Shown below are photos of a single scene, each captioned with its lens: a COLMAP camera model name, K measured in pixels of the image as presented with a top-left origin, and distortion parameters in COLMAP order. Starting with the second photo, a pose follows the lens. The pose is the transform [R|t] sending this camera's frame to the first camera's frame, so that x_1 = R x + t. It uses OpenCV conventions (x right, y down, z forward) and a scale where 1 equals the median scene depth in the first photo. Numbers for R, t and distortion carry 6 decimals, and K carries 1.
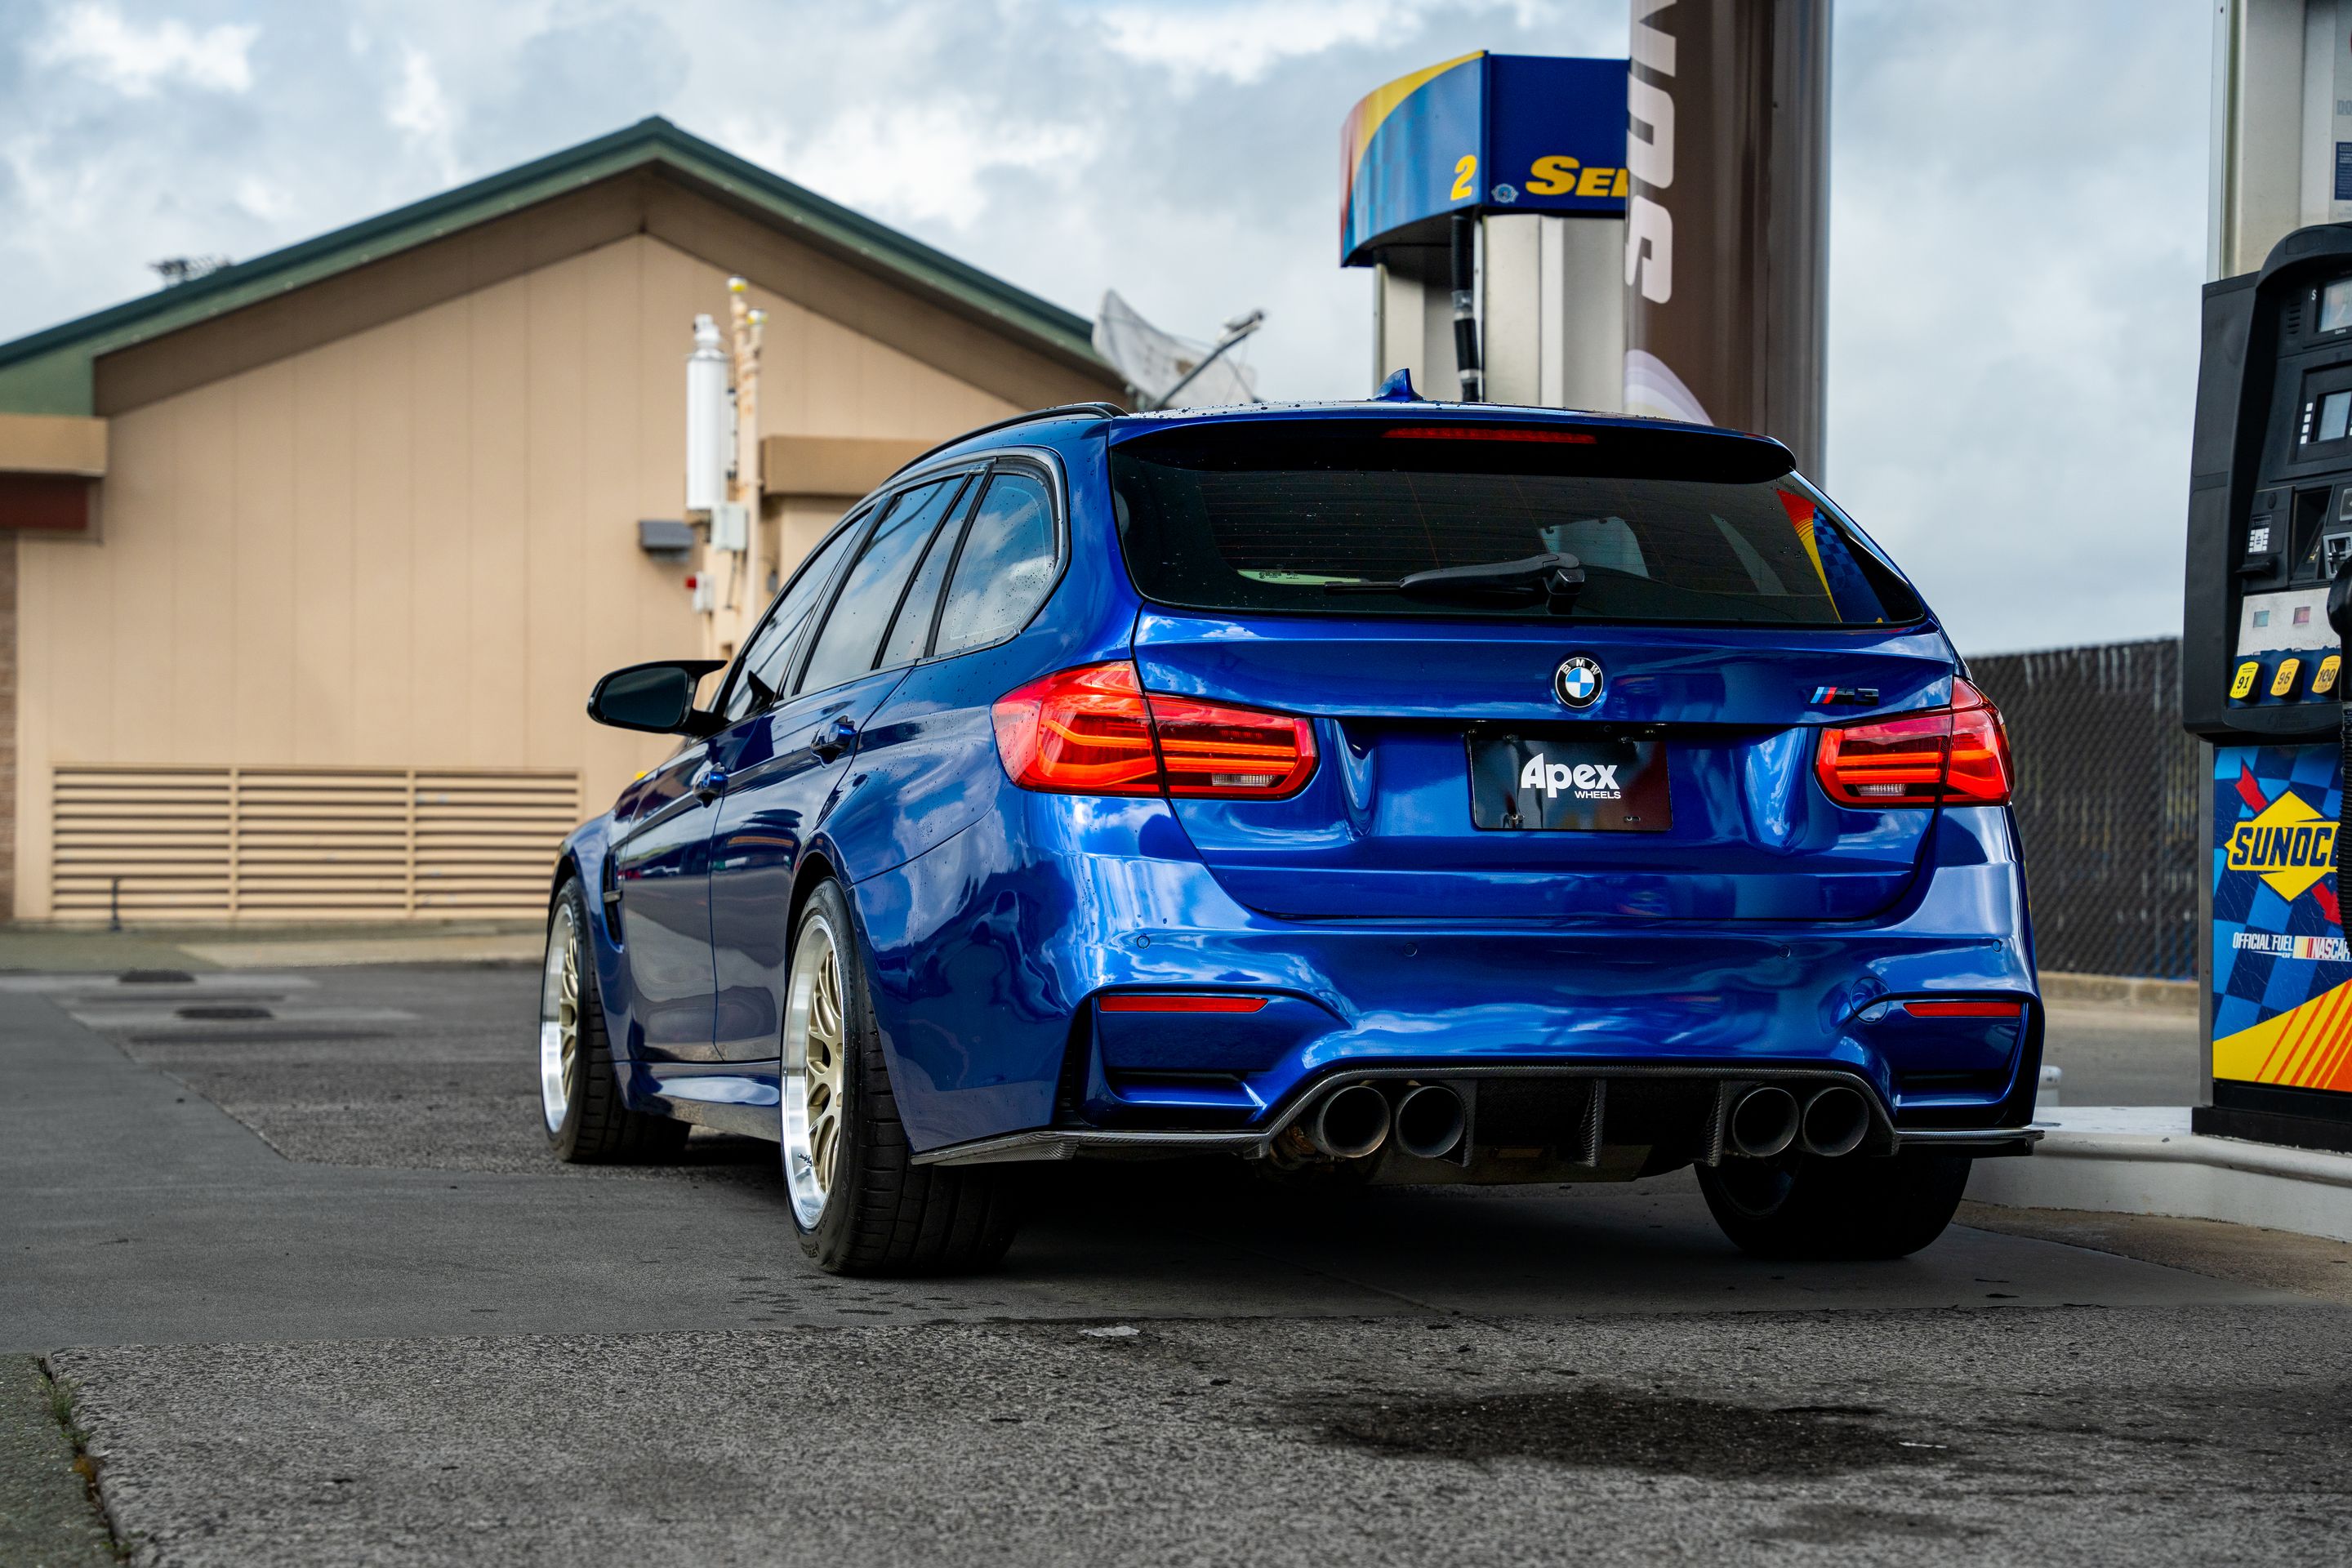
lens RADIAL K [[4522.0, 0, 1176.0], [0, 4522.0, 784.0], [0, 0, 1]] dist [0.273733, 0.599465]
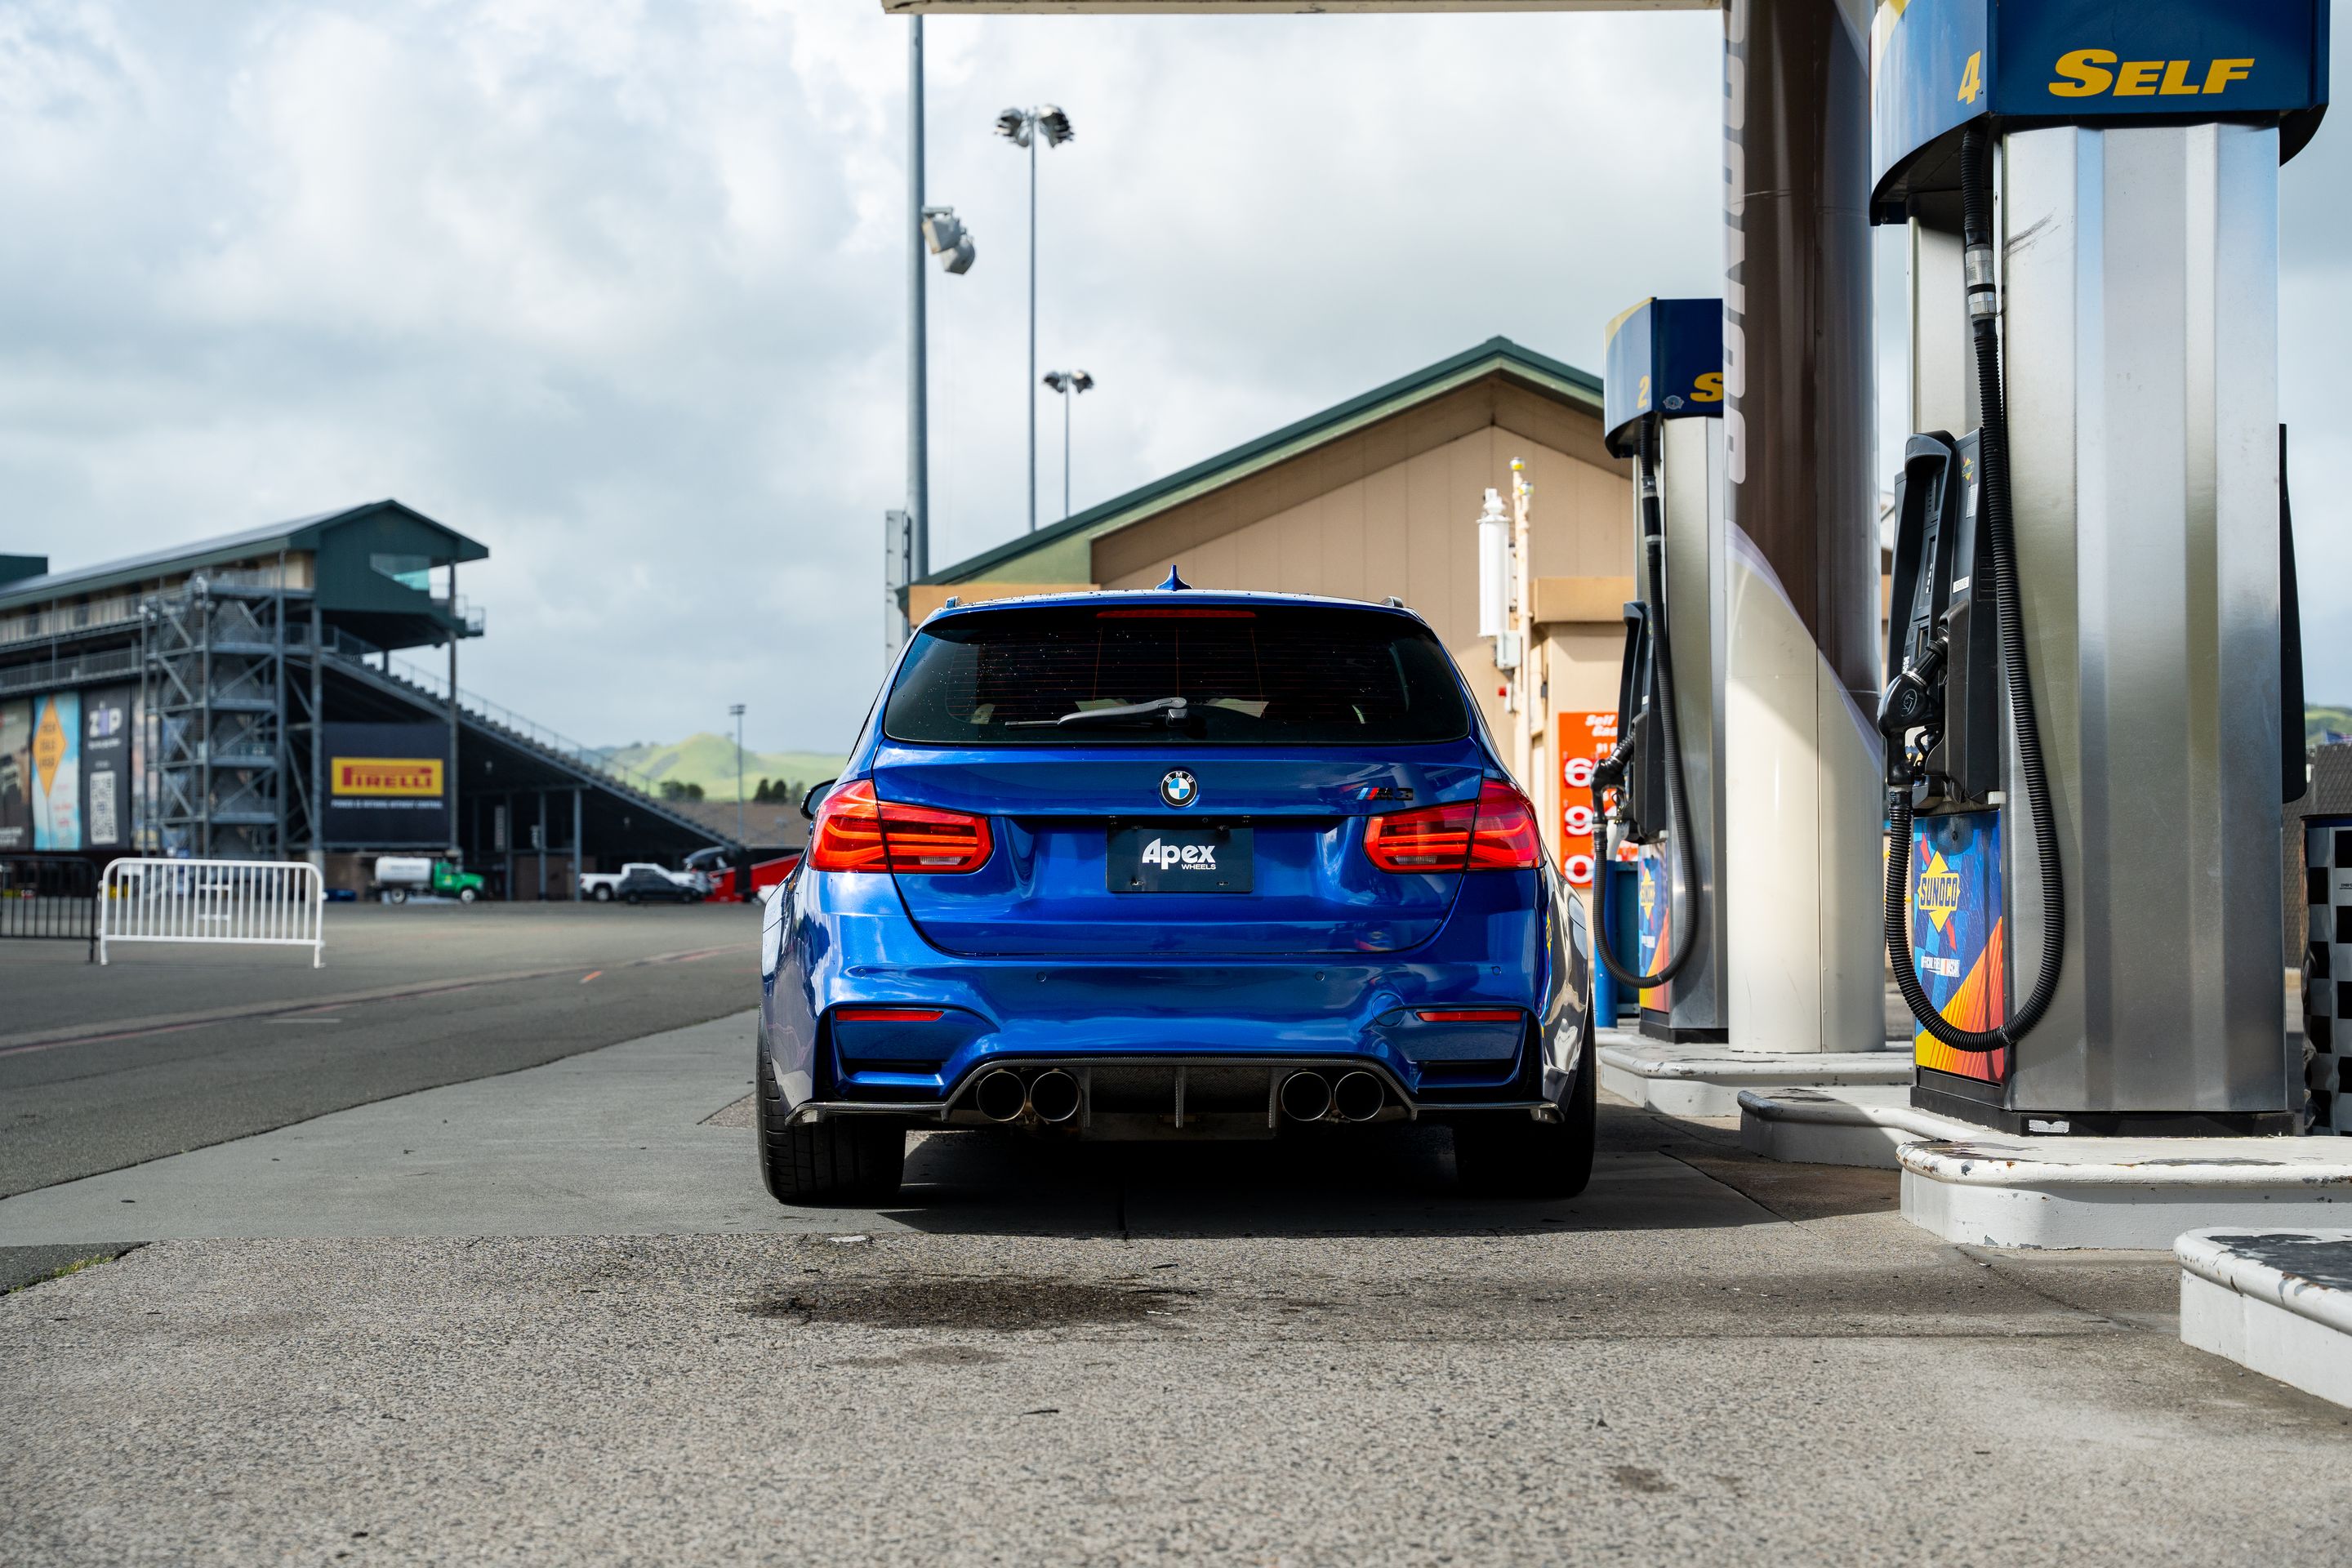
lens RADIAL K [[3573.9, 0, 1176.0], [0, 3573.9, 784.0], [0, 0, 1]] dist [0.112013, 0.099022]
pose [[0.964120, -0.021176, -0.264620, 0.307558], [0.016969, 0.999691, -0.018175, -0.002675], [0.264923, 0.013032, 0.964181, -0.069740]]
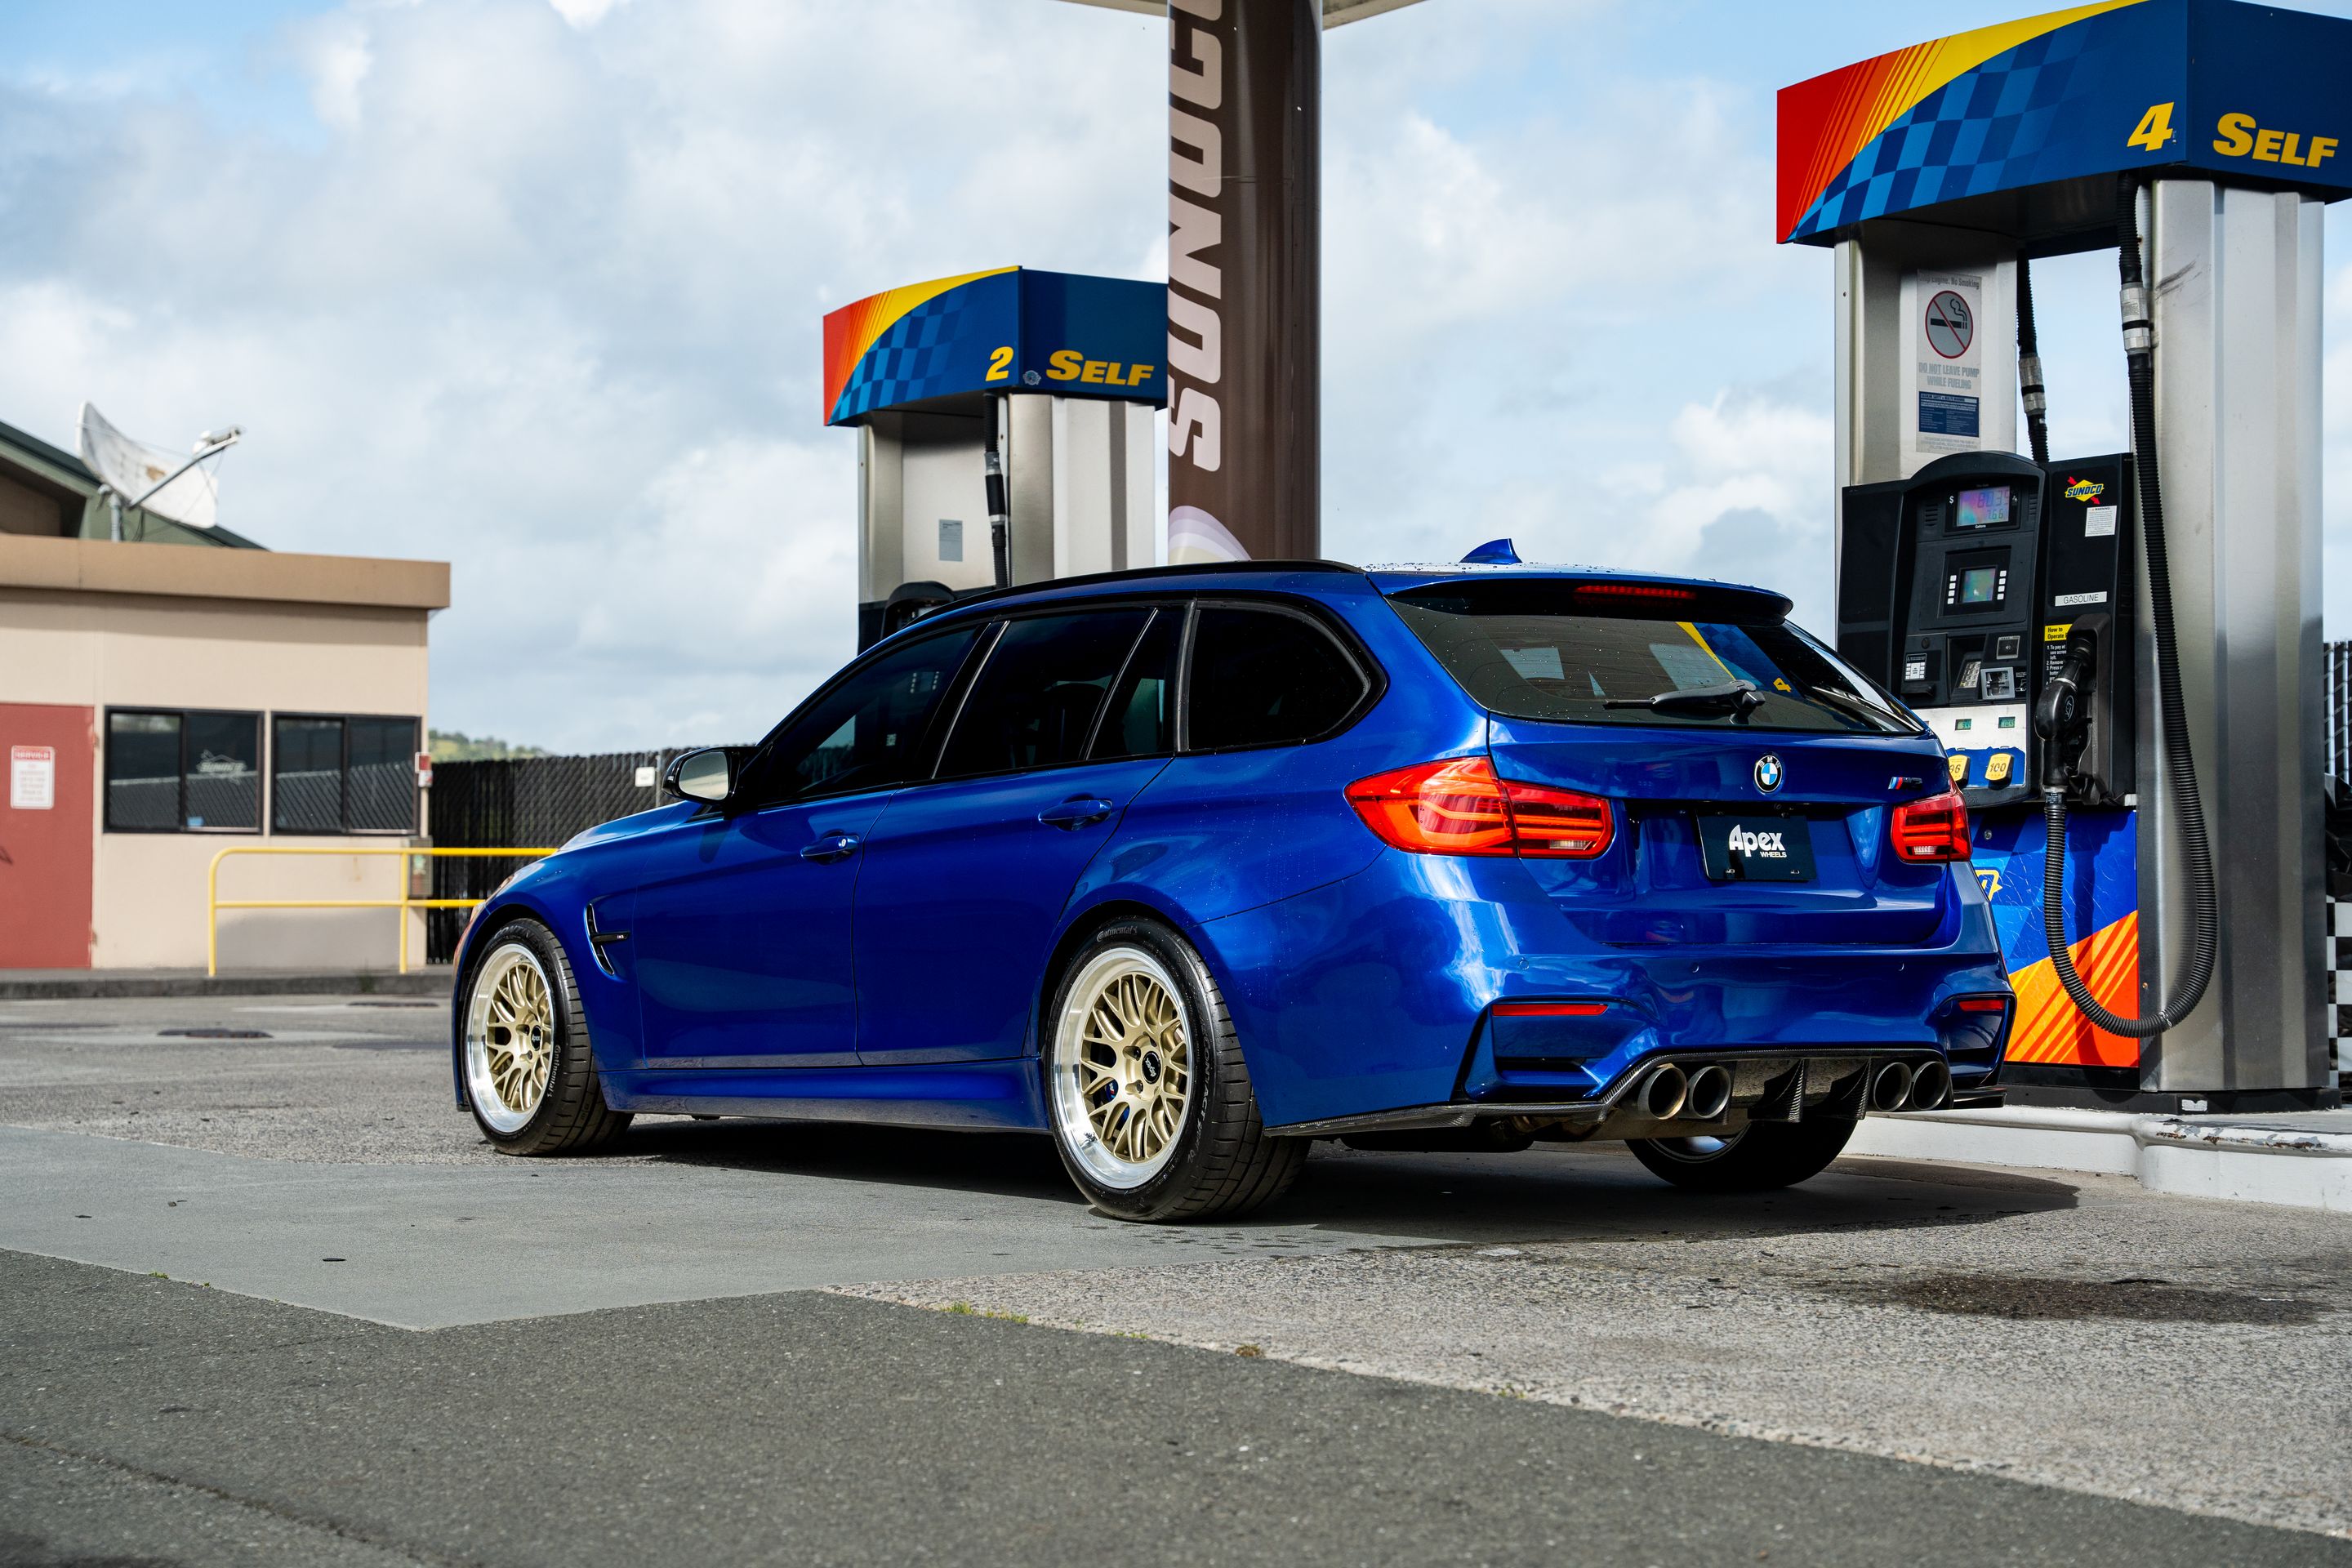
lens RADIAL K [[3856.9, 0, 1138.7], [0, 3856.9, 784.4], [0, 0, 1]] dist [0.157848, 0.194326]
pose [[0.941524, 0.002944, 0.336934, -0.391687], [0.001308, 0.999922, -0.012392, -0.003778], [-0.336945, 0.012108, 0.941447, -0.039728]]
